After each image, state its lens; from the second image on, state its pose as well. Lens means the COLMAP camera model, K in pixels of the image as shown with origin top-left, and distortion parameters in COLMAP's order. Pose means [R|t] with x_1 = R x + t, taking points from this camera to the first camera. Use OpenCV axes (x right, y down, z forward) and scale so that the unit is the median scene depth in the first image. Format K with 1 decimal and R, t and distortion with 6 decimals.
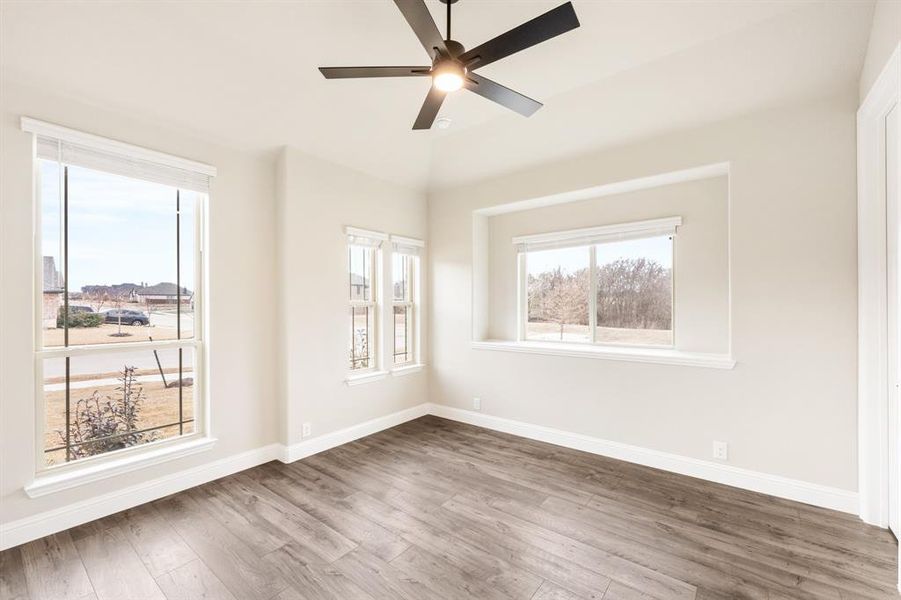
lens RADIAL K [[362.1, 0, 450.9], [0, 362.1, 302.5], [0, 0, 1]] dist [-0.000041, -0.000094]
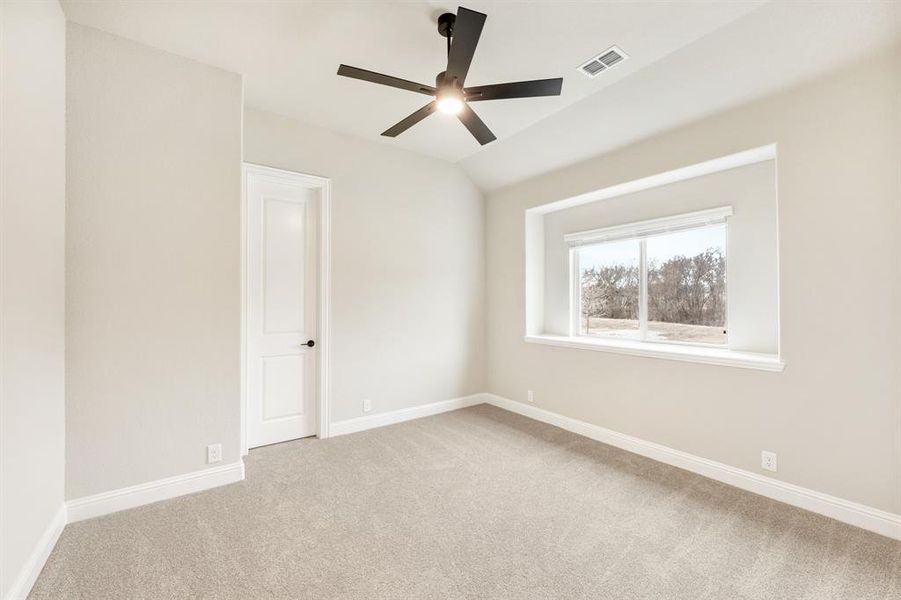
lens RADIAL K [[420.4, 0, 448.7], [0, 420.4, 297.5], [0, 0, 1]] dist [0.000185, -0.000020]
pose [[0.939025, 0.000226, -0.343848, 0.289041], [-0.000167, 1.000000, 0.000201, -0.002758], [0.343848, -0.000132, 0.939025, -0.226384]]
